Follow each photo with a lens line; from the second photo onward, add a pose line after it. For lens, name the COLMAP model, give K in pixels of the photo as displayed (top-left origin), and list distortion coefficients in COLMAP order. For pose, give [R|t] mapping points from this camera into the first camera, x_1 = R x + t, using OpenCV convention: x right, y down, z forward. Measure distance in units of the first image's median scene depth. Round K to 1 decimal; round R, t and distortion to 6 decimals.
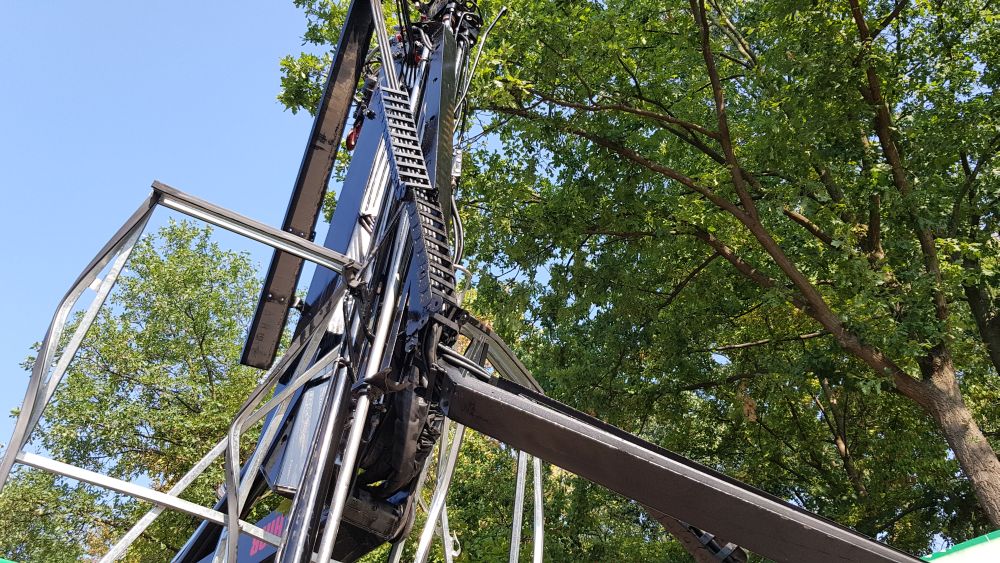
lens RADIAL K [[778.4, 0, 497.3], [0, 778.4, 286.6], [0, 0, 1]] dist [0.110786, -0.165828]
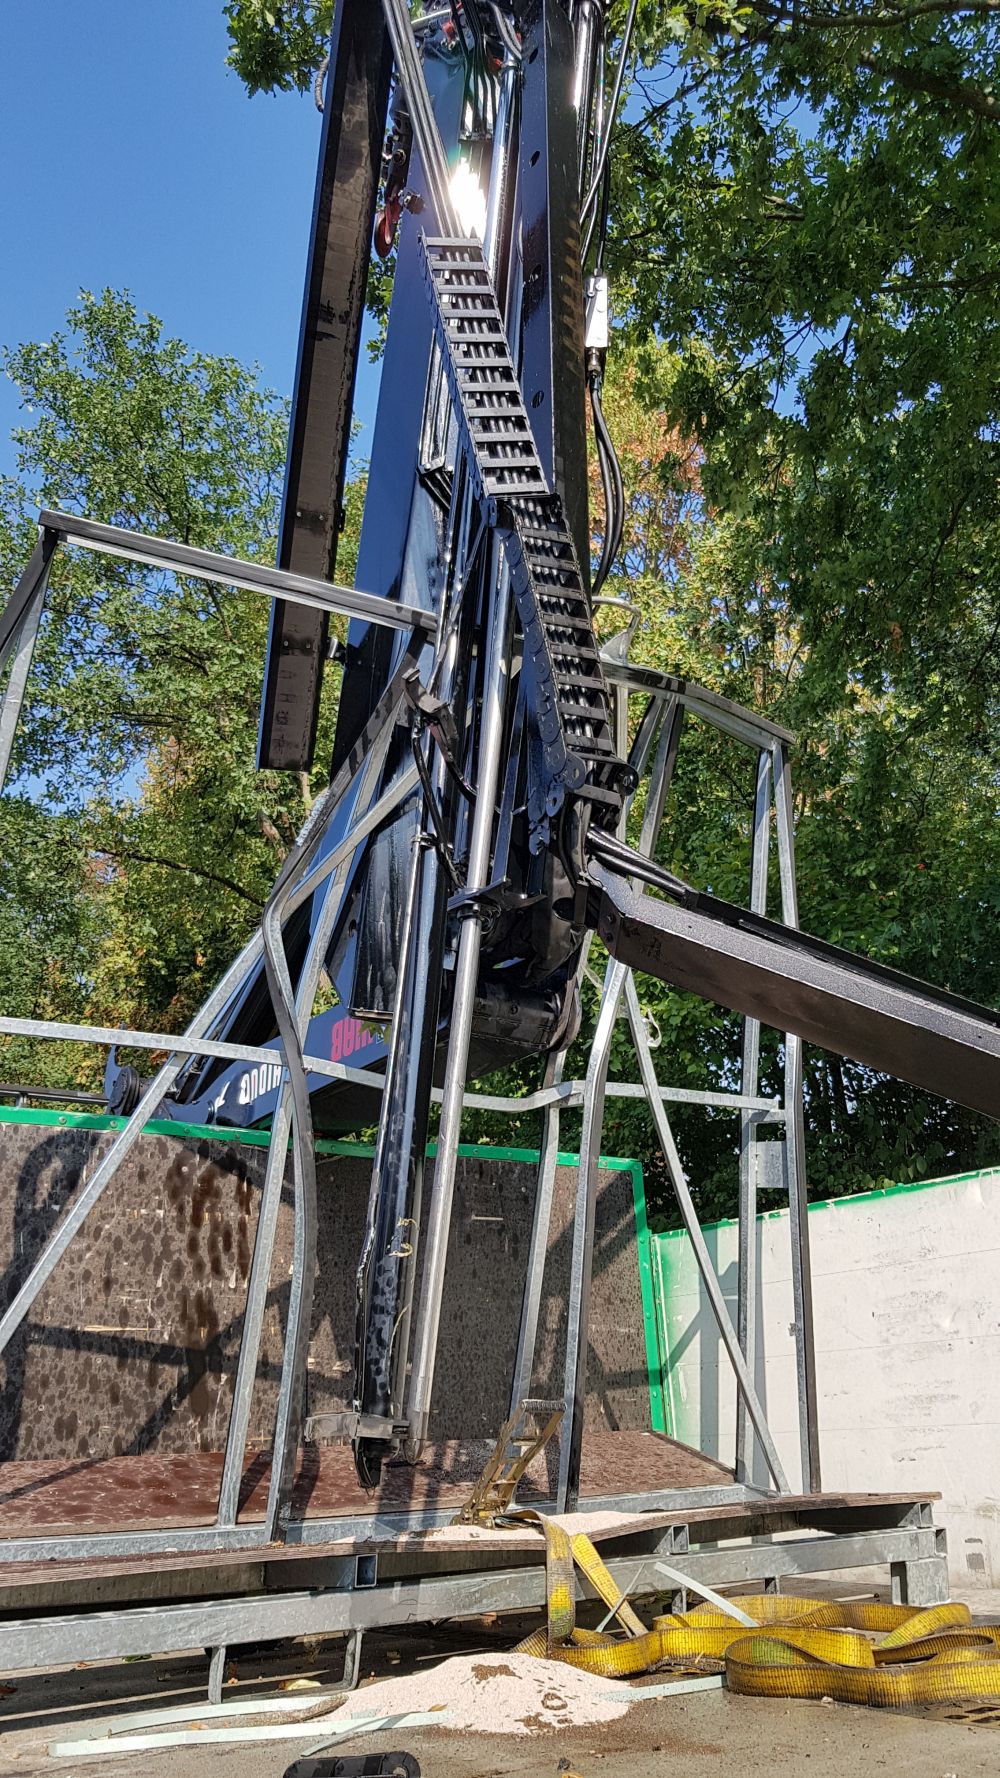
lens RADIAL K [[1384.0, 0, 527.9], [0, 1384.0, 889.5], [0, 0, 1]] dist [0.110786, -0.165828]
pose [[0.986359, -0.057391, -0.154281, 0.025912], [0.113211, 0.916908, 0.382705, -0.214130], [0.119498, -0.394950, 0.910898, 0.058608]]
